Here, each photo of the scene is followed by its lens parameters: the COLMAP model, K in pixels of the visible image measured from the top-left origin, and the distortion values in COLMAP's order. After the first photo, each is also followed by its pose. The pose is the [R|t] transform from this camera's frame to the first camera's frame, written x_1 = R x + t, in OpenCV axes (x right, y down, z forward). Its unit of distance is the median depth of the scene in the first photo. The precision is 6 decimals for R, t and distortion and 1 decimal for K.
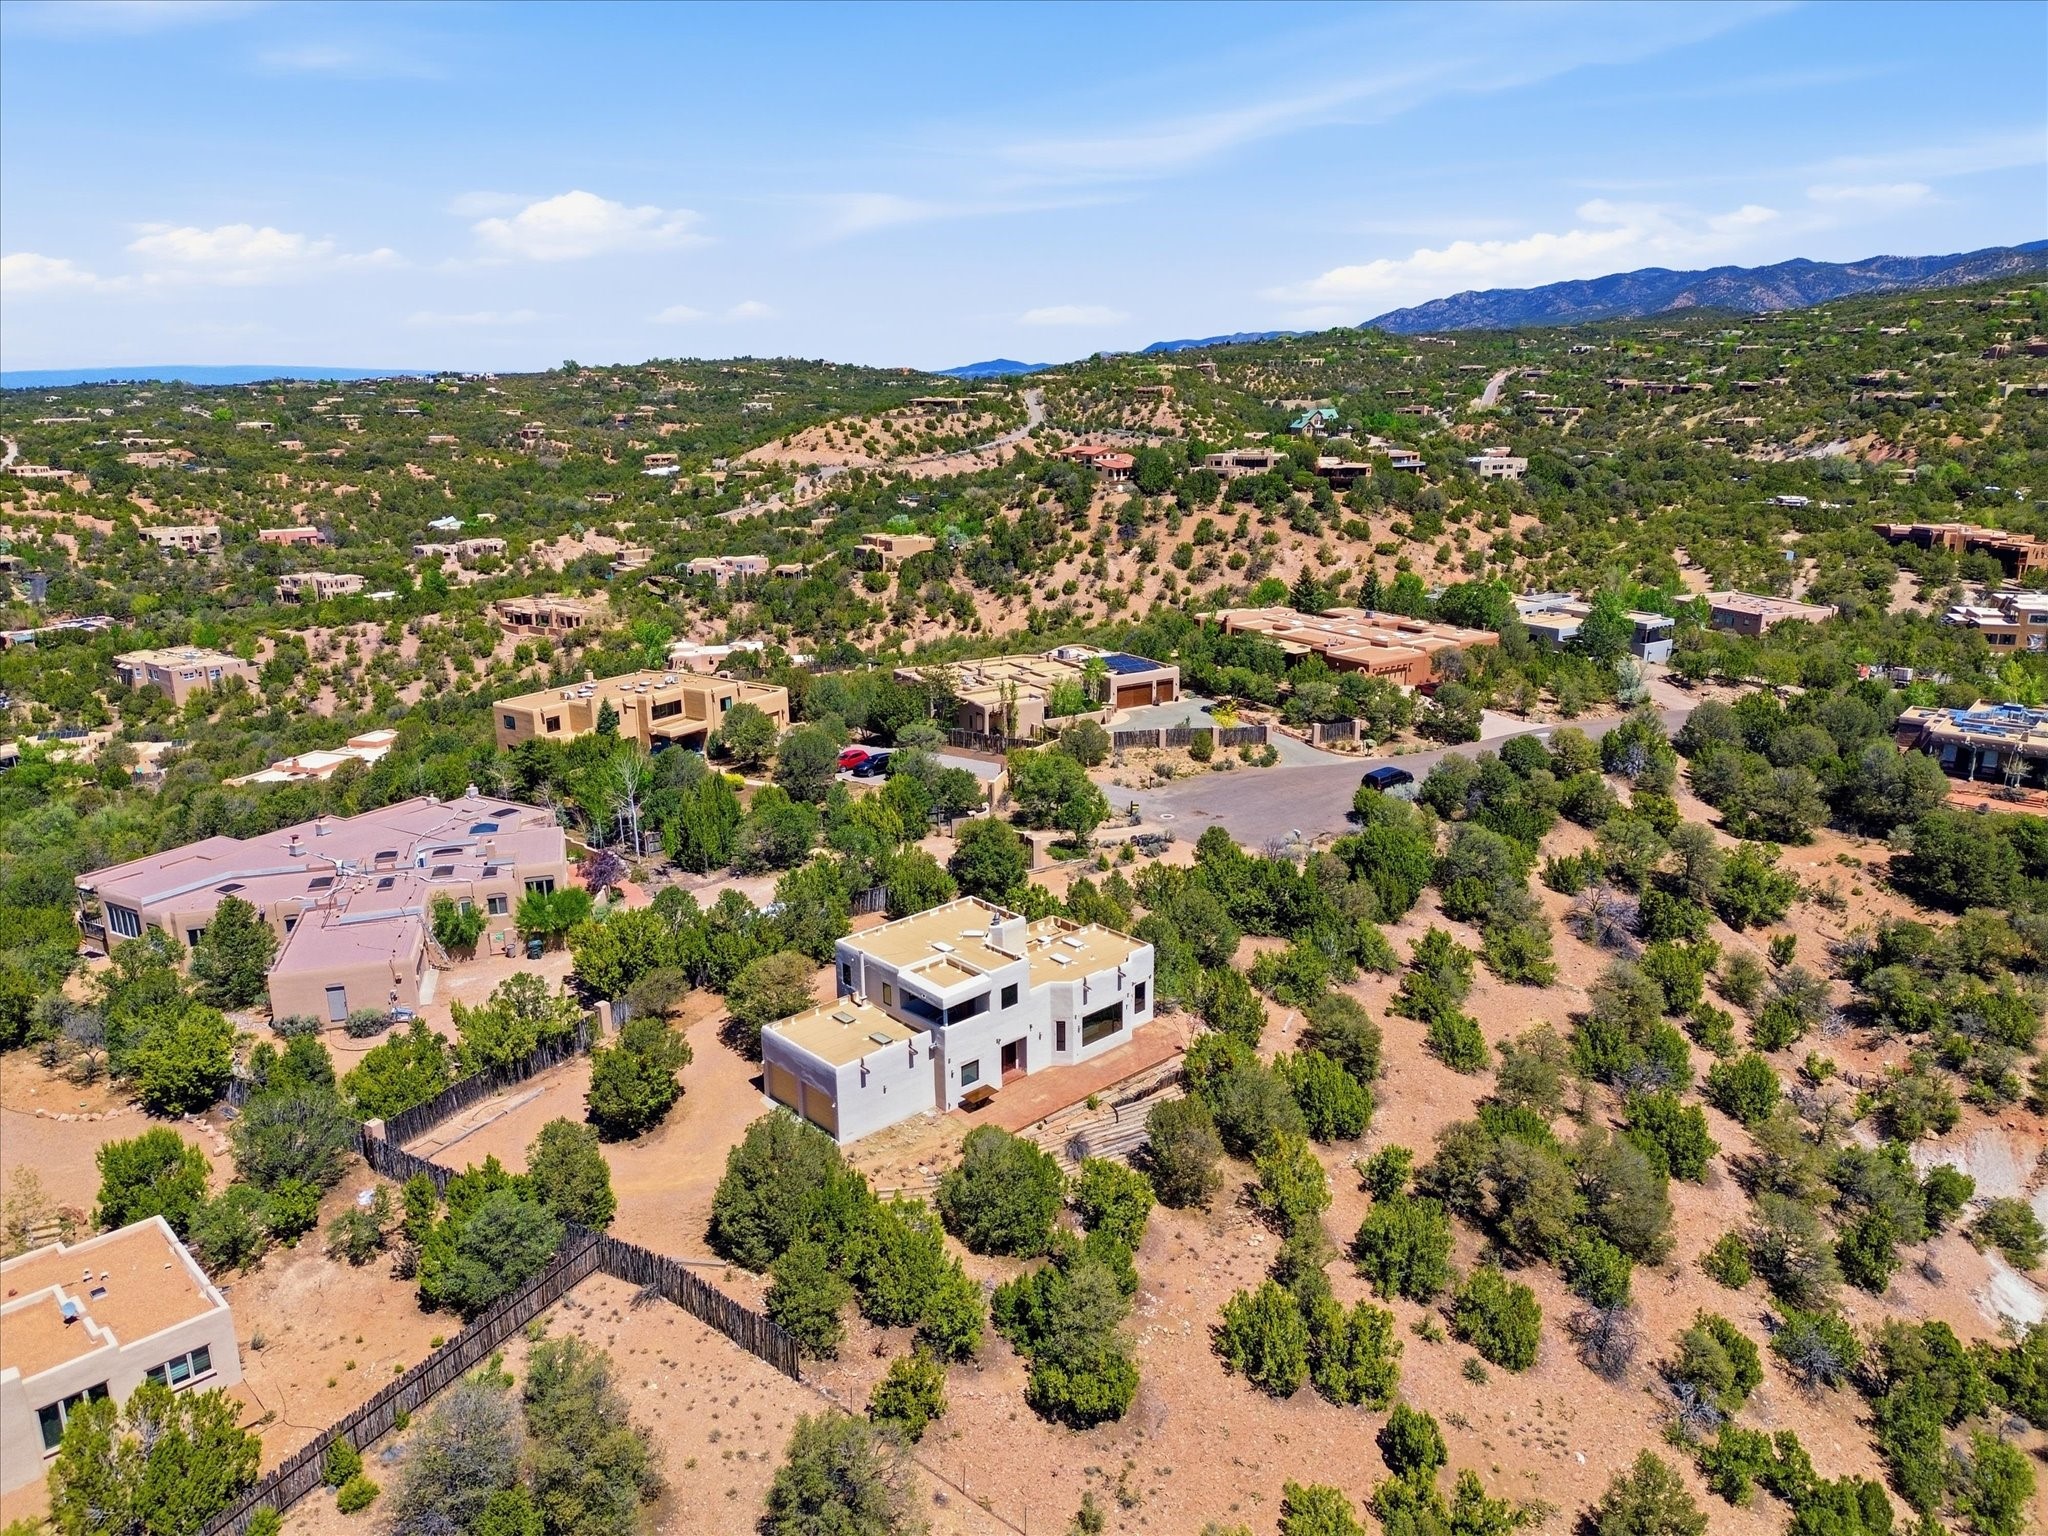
lens RADIAL K [[1436.9, 0, 1021.6], [0, 1436.9, 761.8], [0, 0, 1]] dist [0.095209, -0.116597]
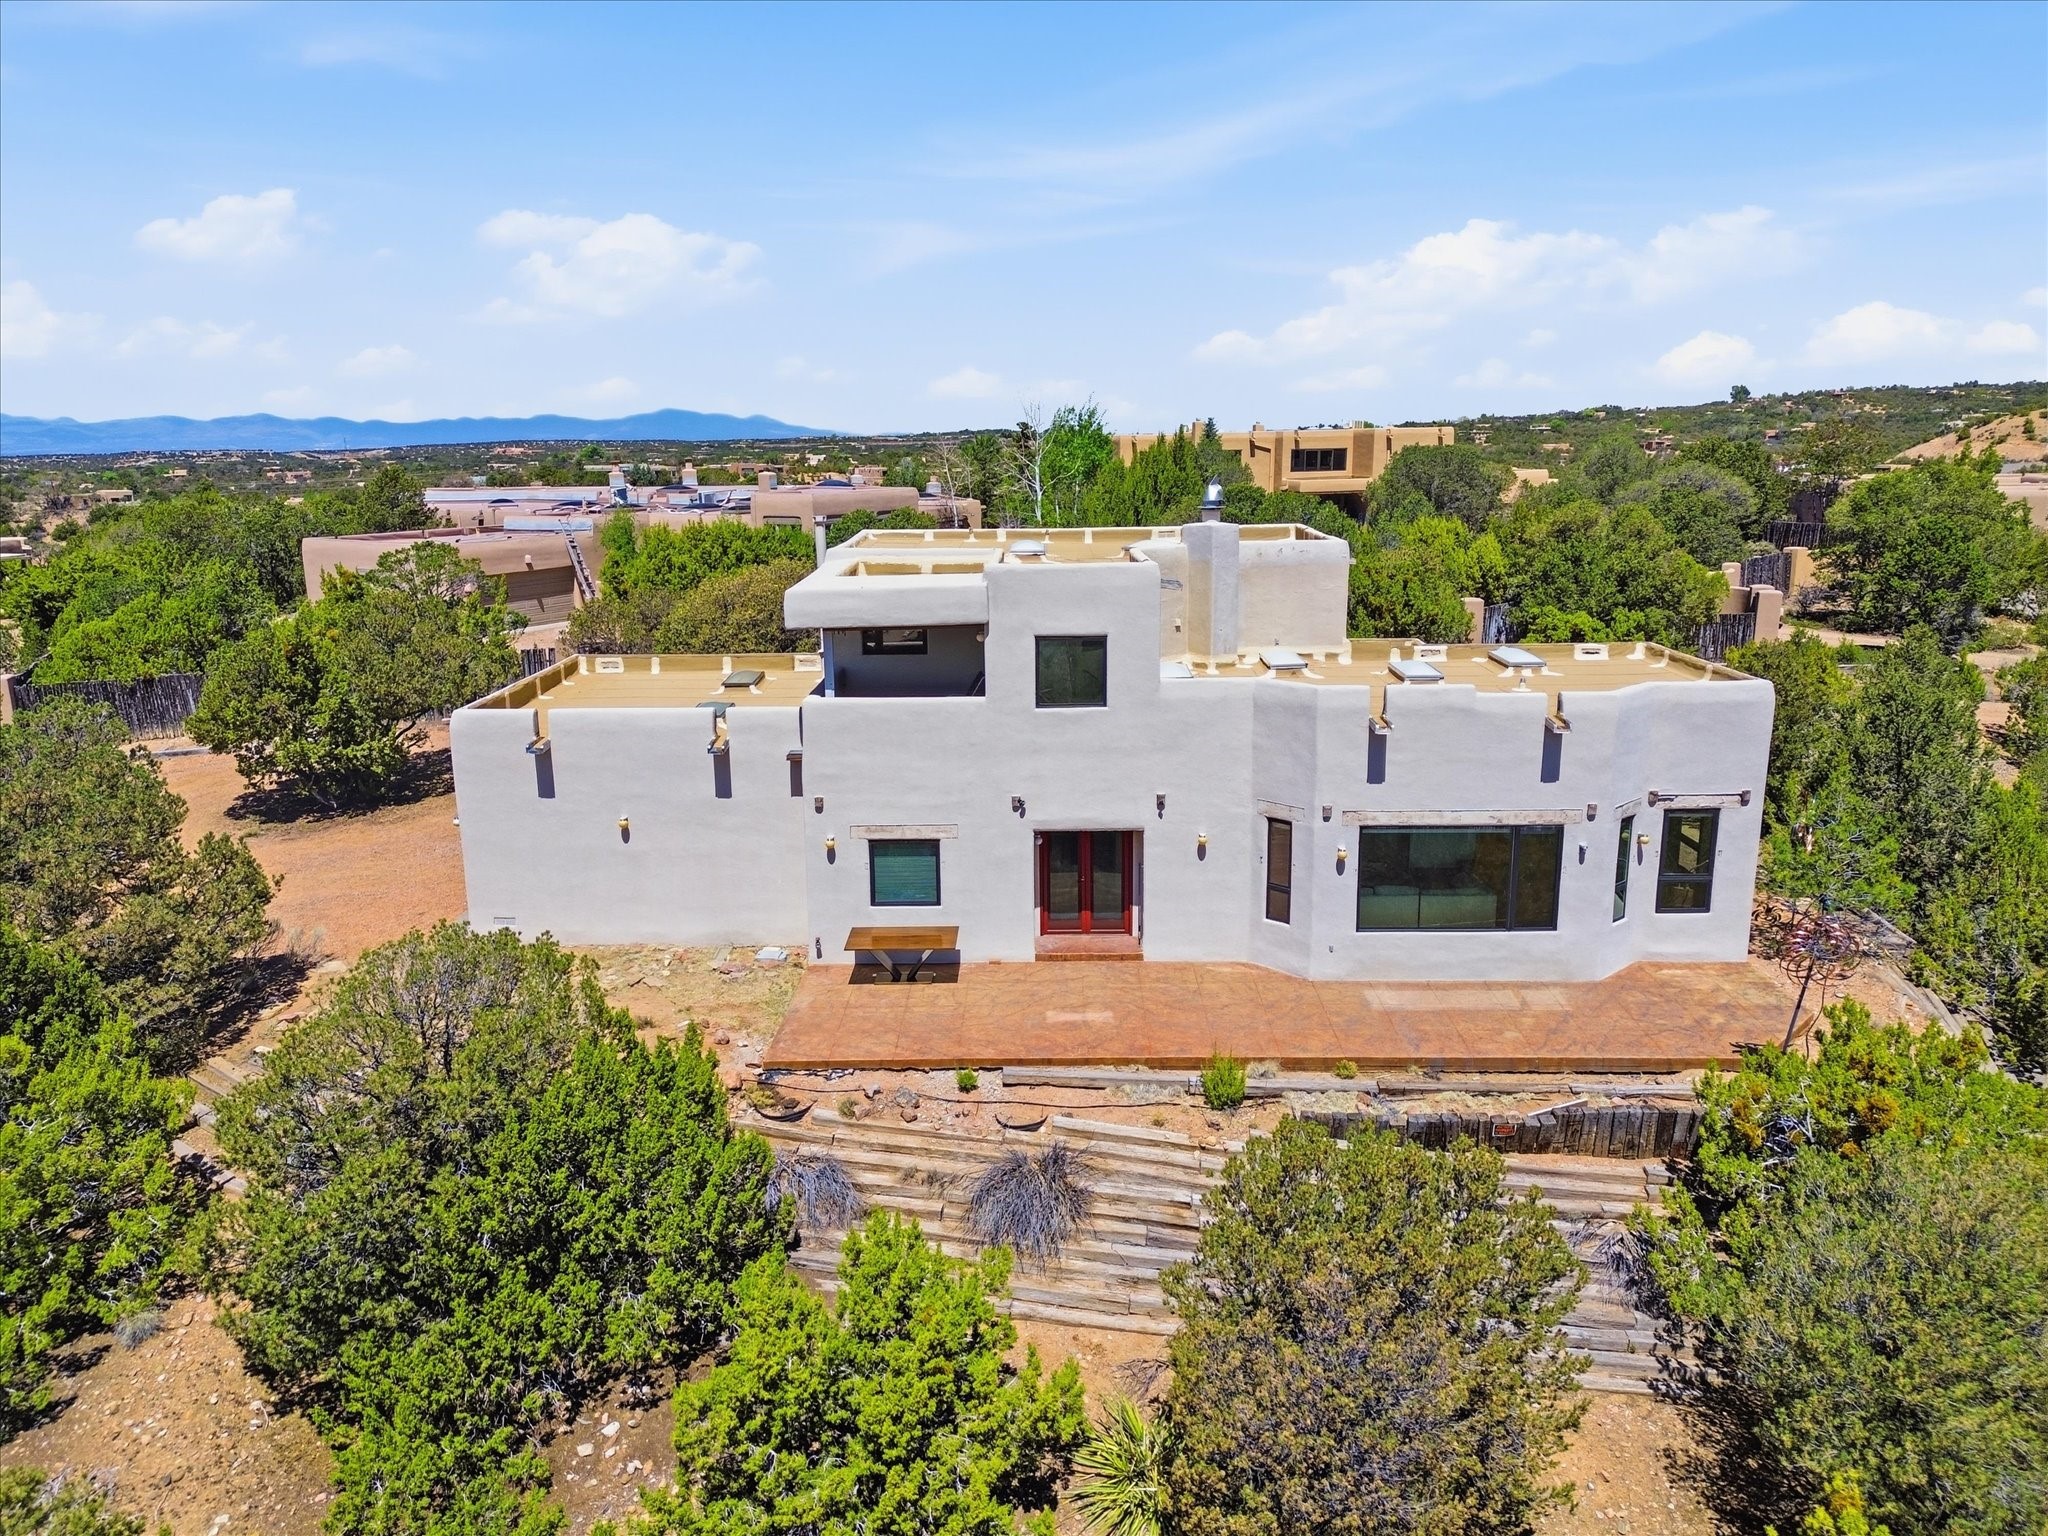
lens RADIAL K [[1440.5, 0, 1022.8], [0, 1440.5, 762.4], [0, 0, 1]] dist [0.067738, -0.064409]
pose [[0.729627, 0.152239, -0.666684, 0.043449], [-0.177108, 0.983709, 0.030803, 0.039351], [0.660512, 0.095600, 0.744704, 0.172621]]
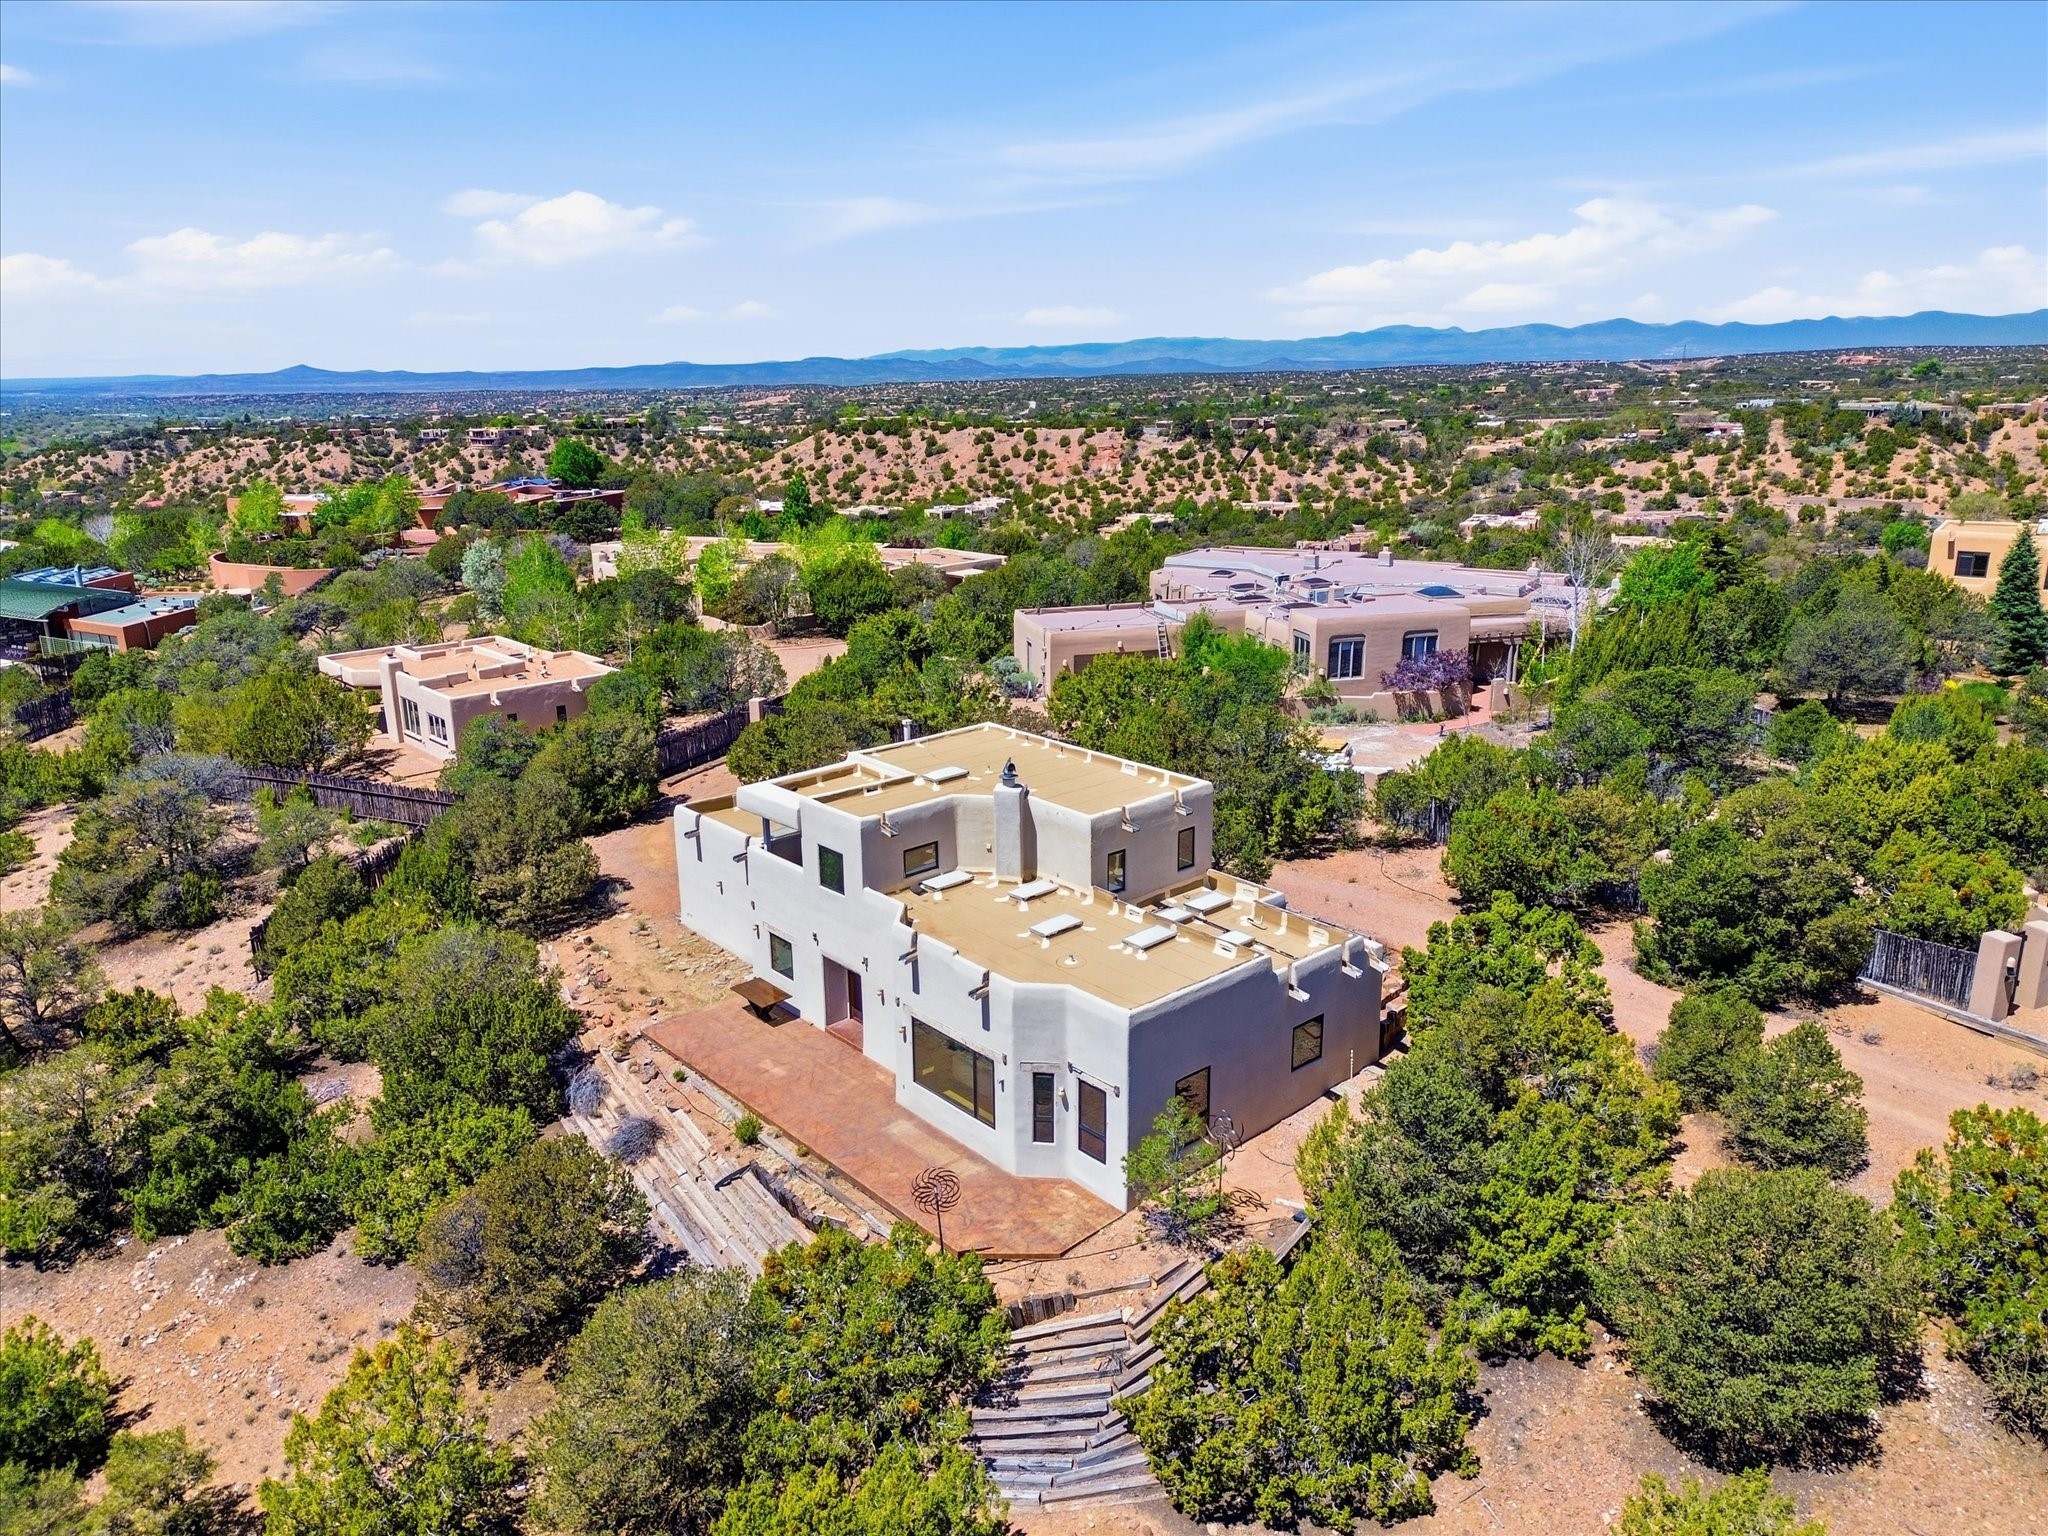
lens RADIAL K [[1440.5, 0, 1022.8], [0, 1440.5, 762.4], [0, 0, 1]] dist [0.067738, -0.064409]
pose [[-0.024731, 0.278732, -0.960050, 0.106096], [-0.251847, 0.927633, 0.275808, -0.006871], [0.967451, 0.248607, 0.047257, 0.232939]]
